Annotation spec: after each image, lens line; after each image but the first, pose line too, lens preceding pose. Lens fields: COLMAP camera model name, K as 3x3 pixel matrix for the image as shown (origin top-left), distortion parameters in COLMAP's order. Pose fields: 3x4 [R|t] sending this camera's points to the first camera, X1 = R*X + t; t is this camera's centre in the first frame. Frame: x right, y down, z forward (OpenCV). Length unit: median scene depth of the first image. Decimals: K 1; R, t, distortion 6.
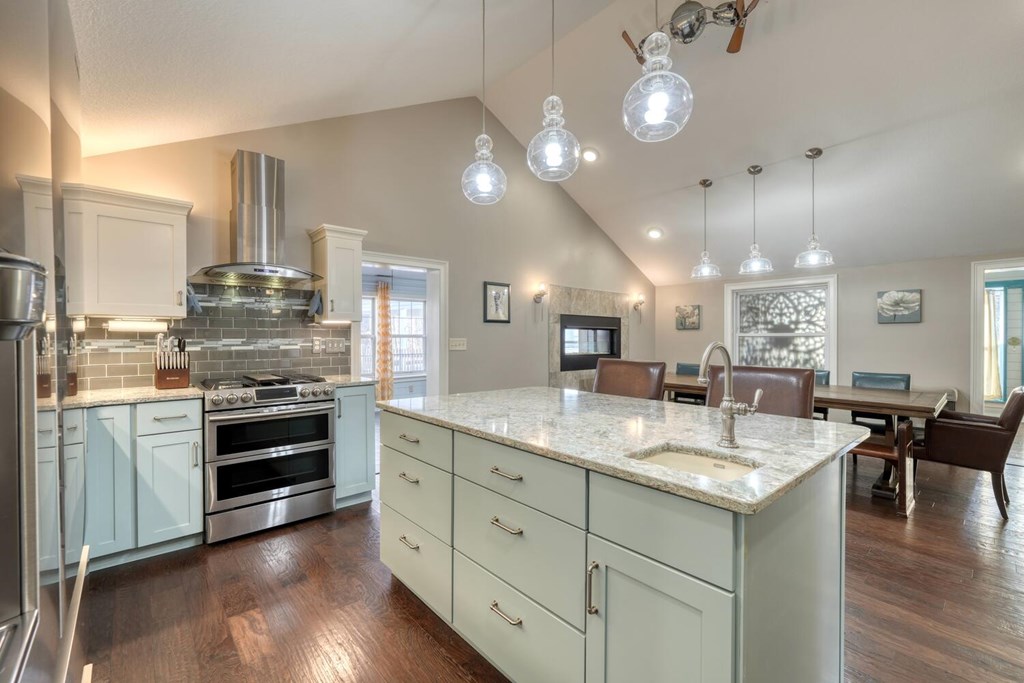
lens RADIAL K [[433.0, 0, 517.4], [0, 433.0, 341.8], [0, 0, 1]] dist [-0.000826, 0.000054]
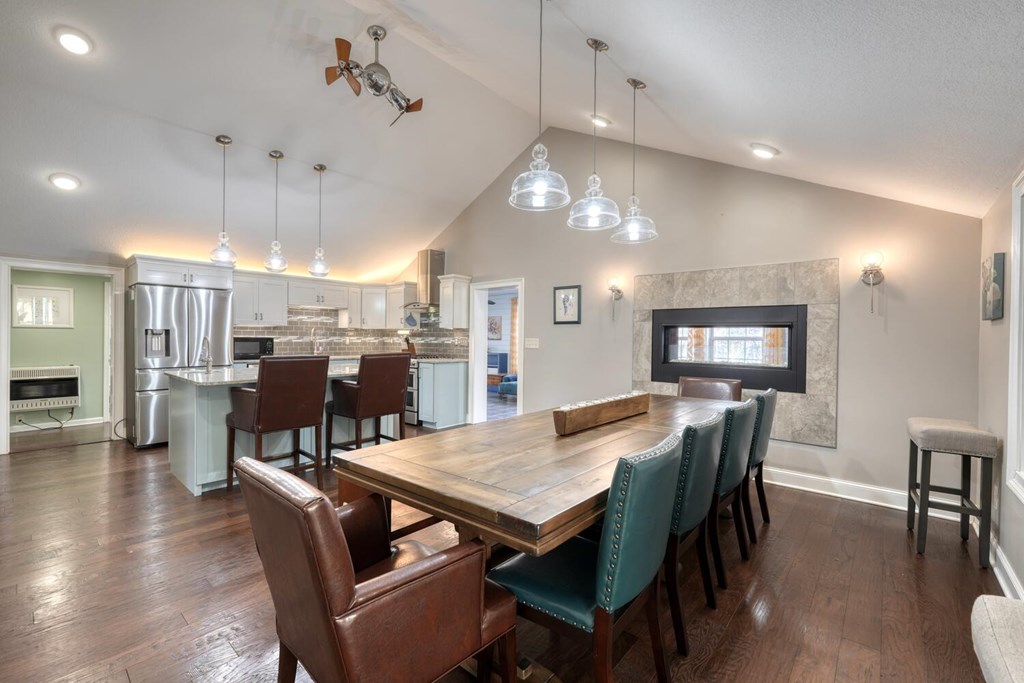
lens RADIAL K [[433.0, 0, 511.9], [0, 433.0, 339.6], [0, 0, 1]] dist [-0.000826, 0.000054]
pose [[0.125838, 0.003397, -0.992045, 0.989351], [-0.020817, 0.999783, 0.000783, -0.003644], [0.991832, 0.020552, 0.125882, 0.737650]]
